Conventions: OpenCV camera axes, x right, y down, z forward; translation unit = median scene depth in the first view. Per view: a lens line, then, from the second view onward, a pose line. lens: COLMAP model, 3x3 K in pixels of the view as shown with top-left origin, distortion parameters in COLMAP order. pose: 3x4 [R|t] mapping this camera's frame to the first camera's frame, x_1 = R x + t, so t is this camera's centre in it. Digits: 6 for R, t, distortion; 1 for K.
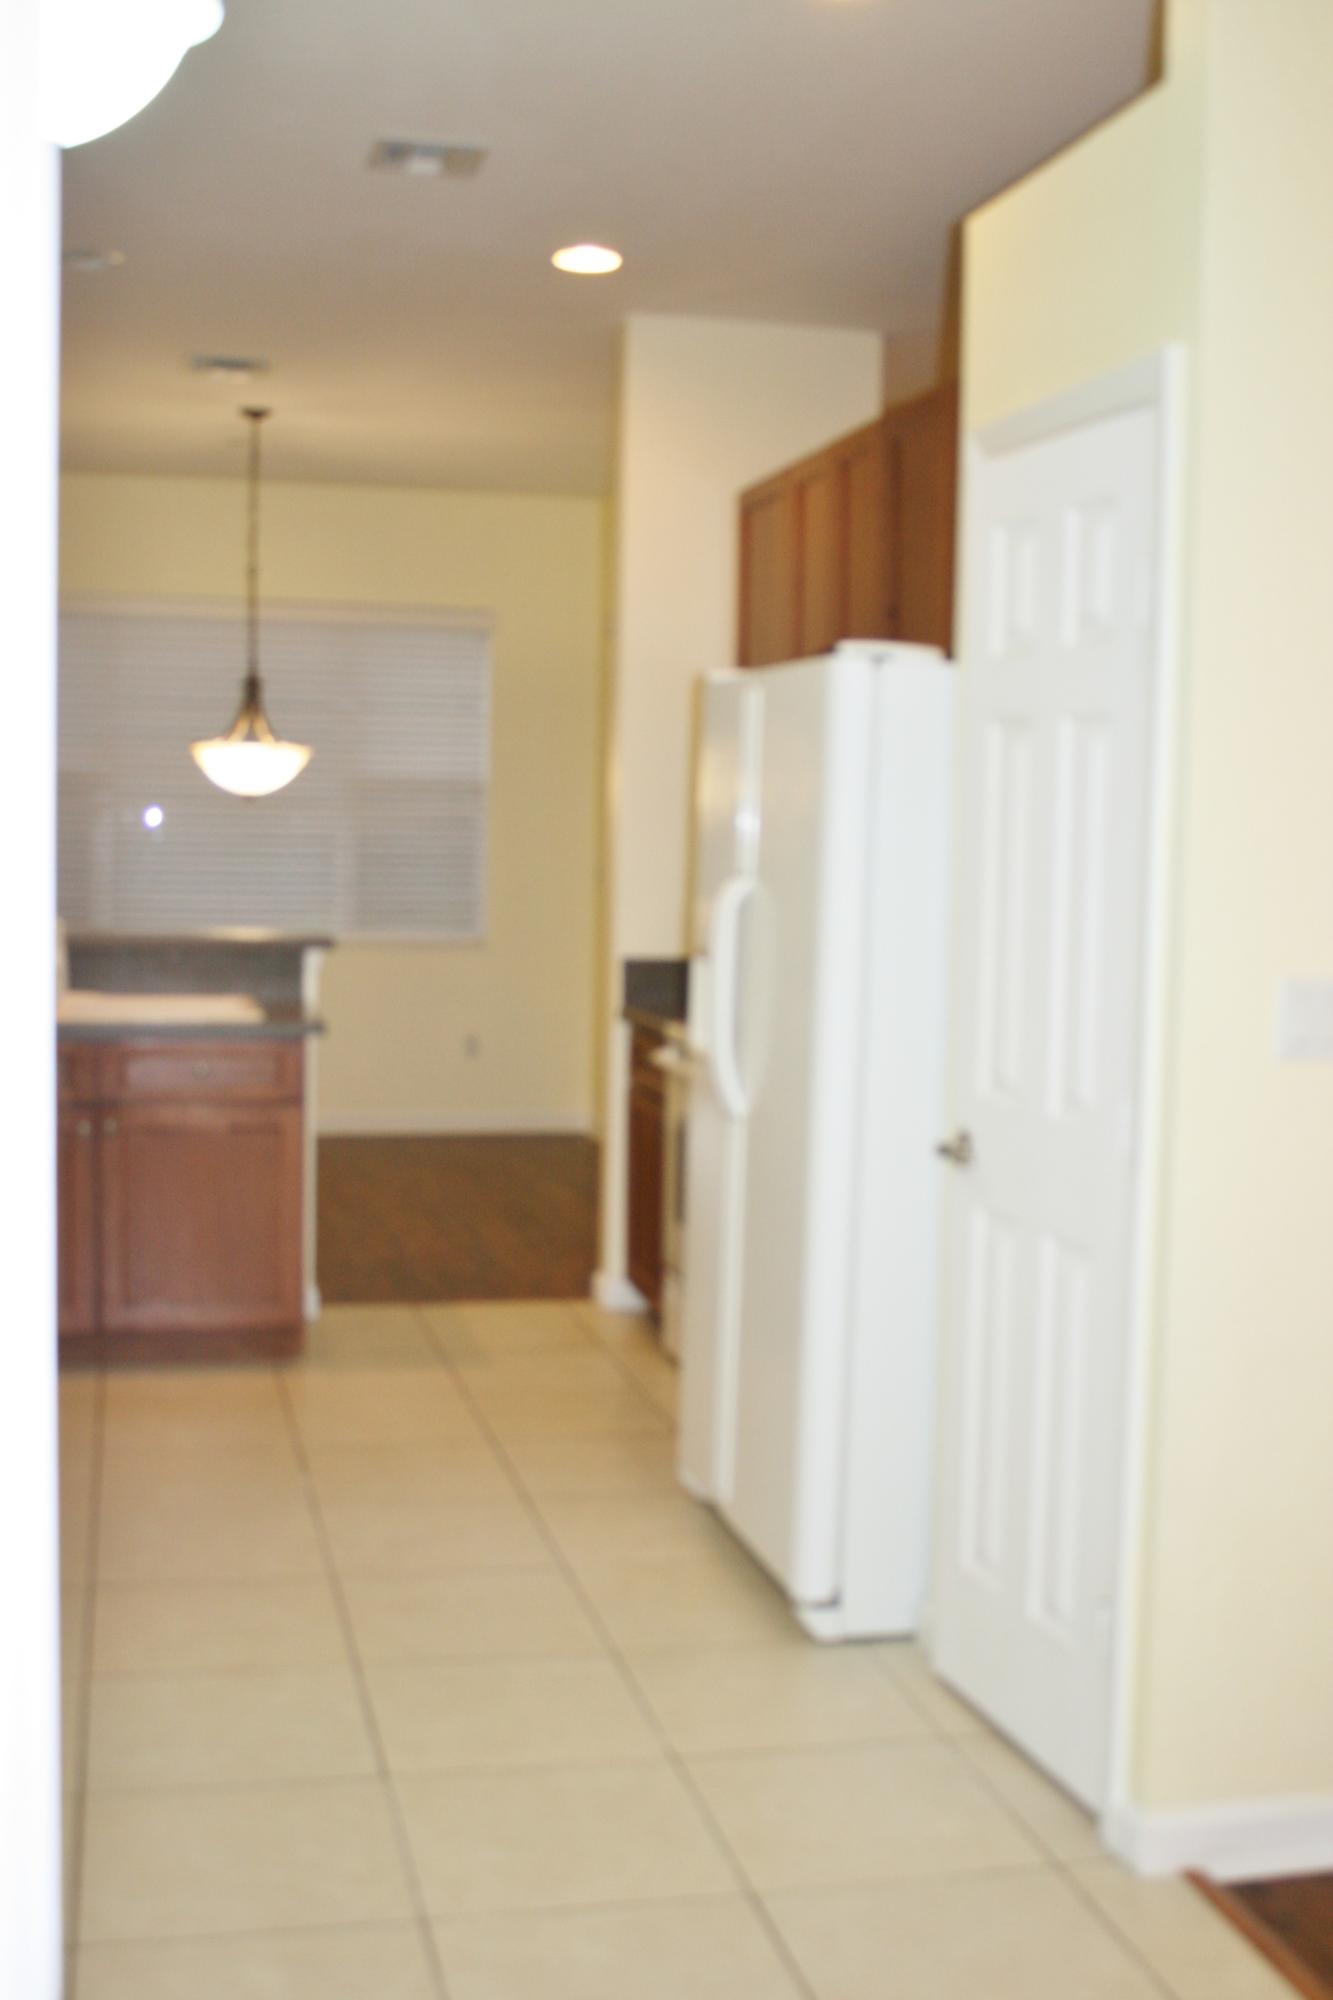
lens RADIAL K [[2226.6, 0, 666.5], [0, 2226.6, 1000.0], [0, 0, 1]] dist [-0.093050, -0.027077]
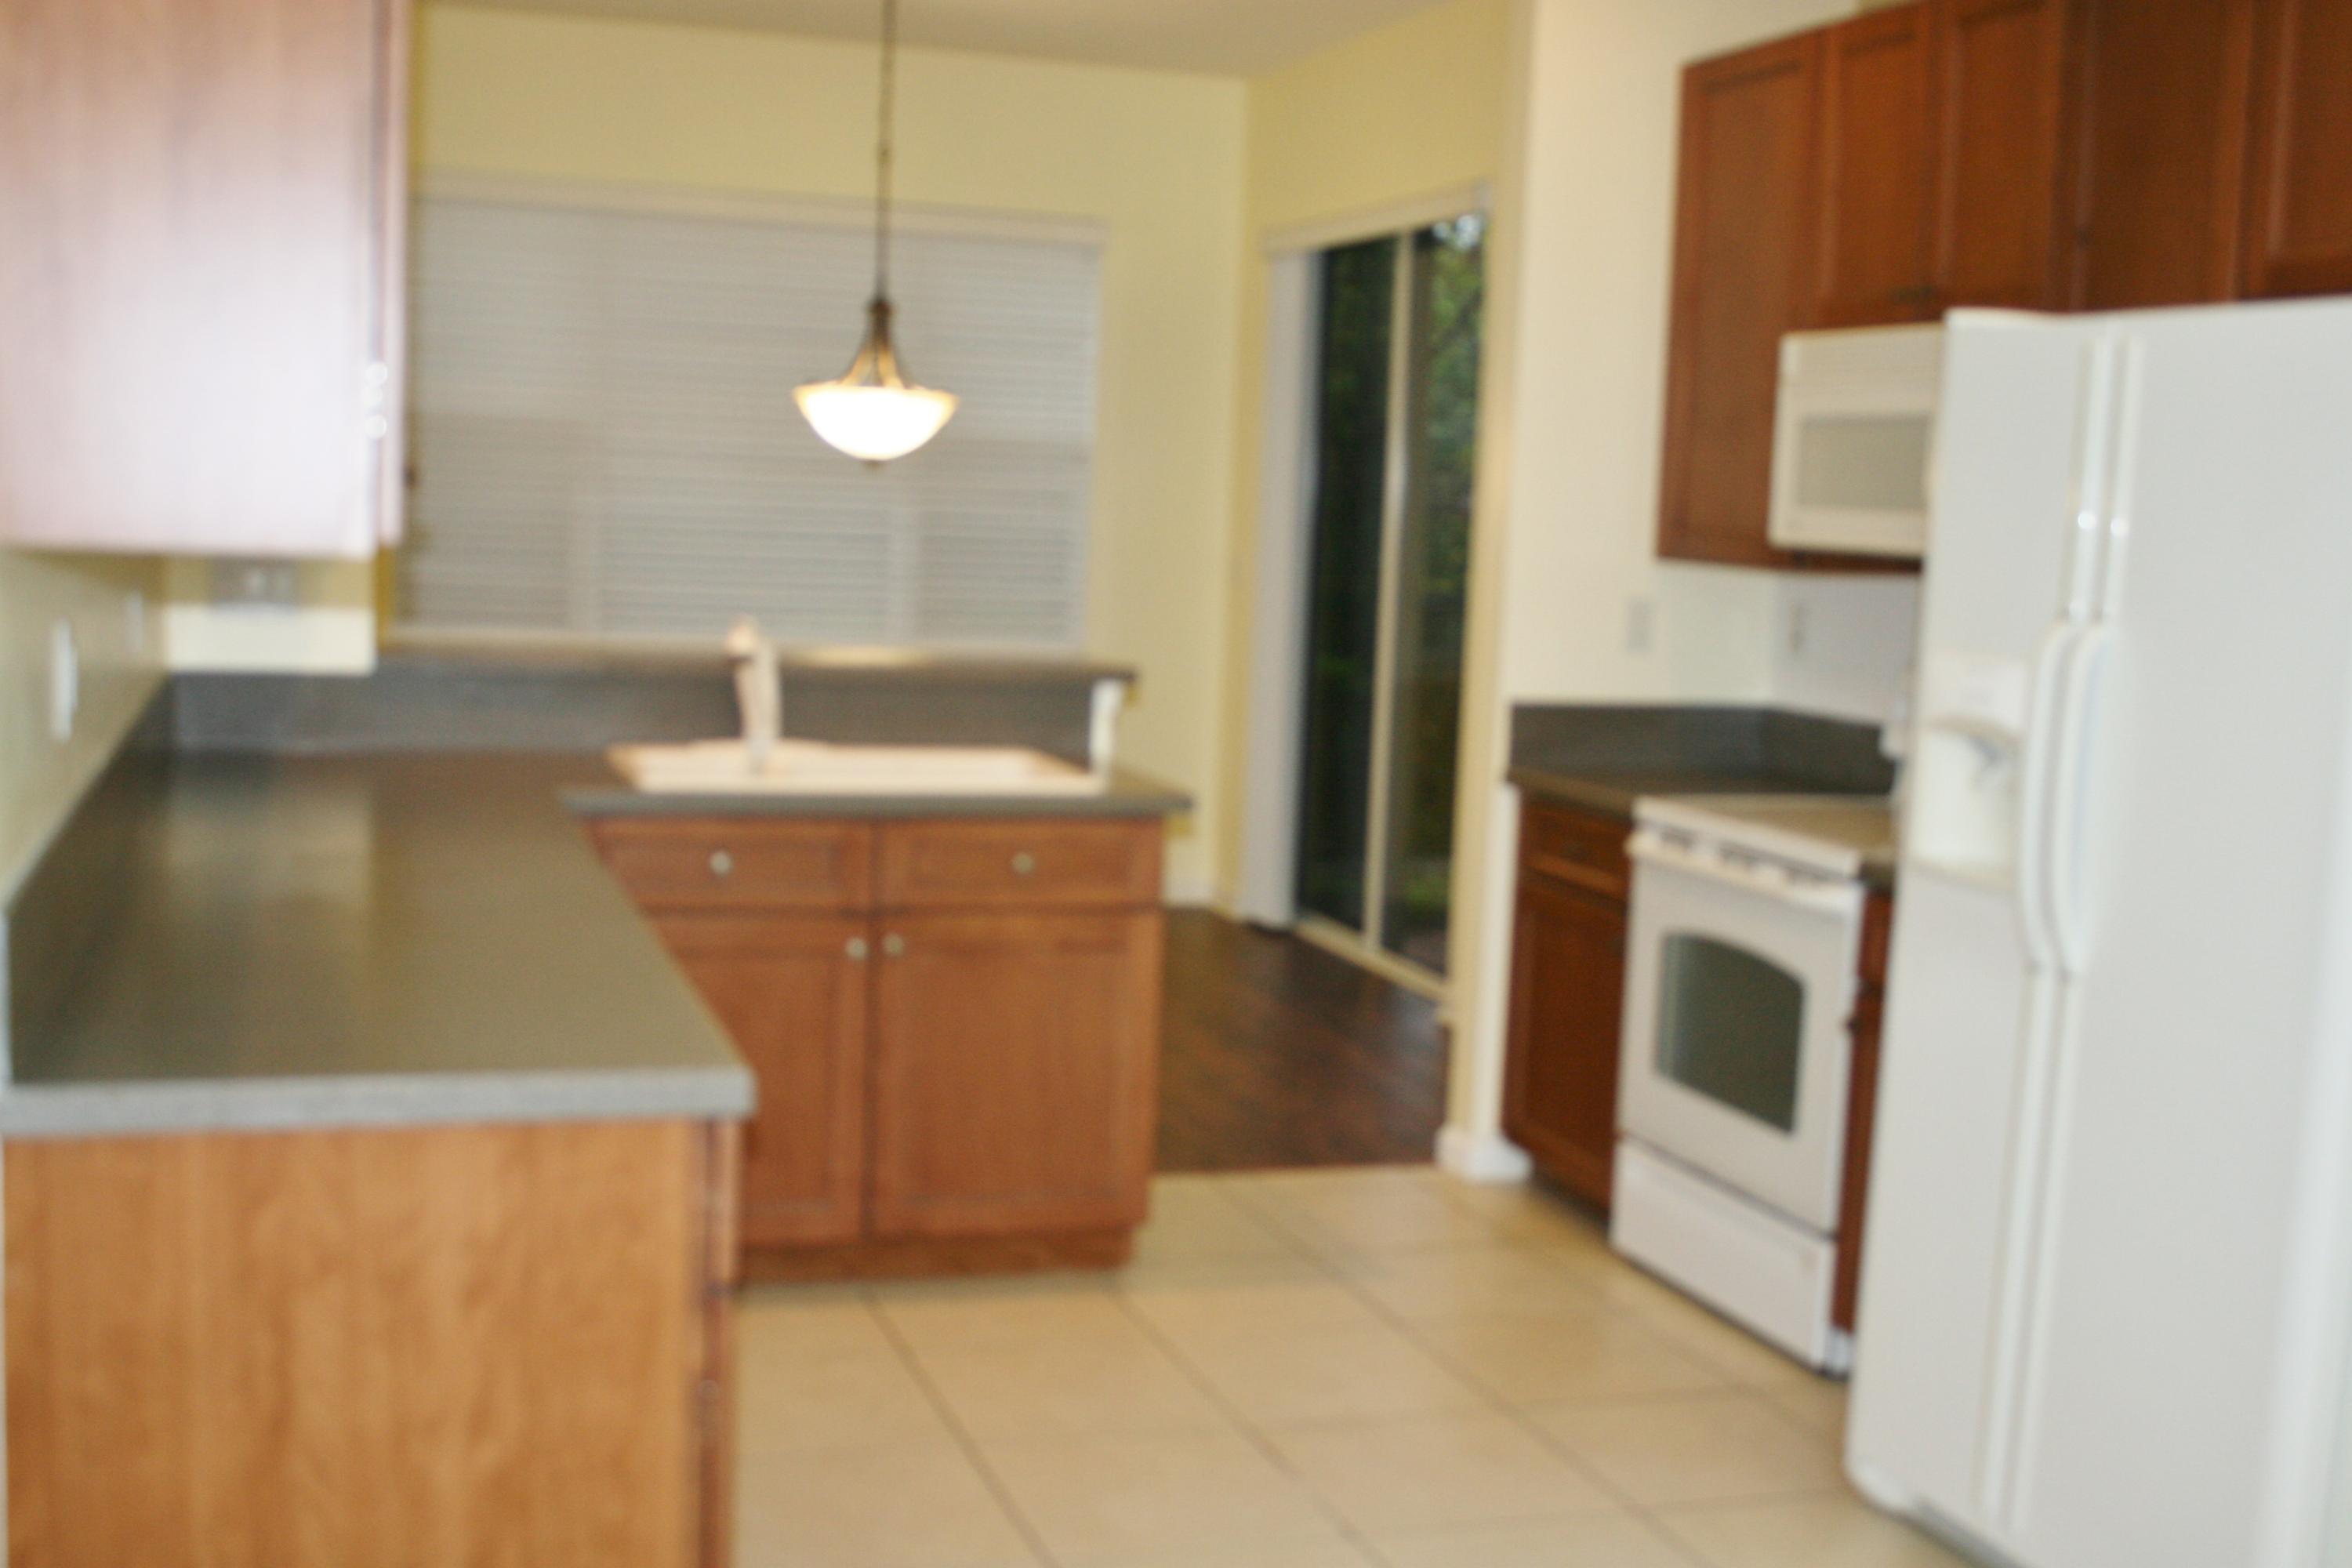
lens RADIAL K [[2618.5, 0, 1176.0], [0, 2618.5, 784.0], [0, 0, 1]] dist [-0.093050, -0.027077]
pose [[0.996374, 0.012448, 0.084164, -0.191663], [-0.015126, 0.999397, 0.031260, -0.016299], [-0.083724, -0.032419, 0.995961, 0.151081]]
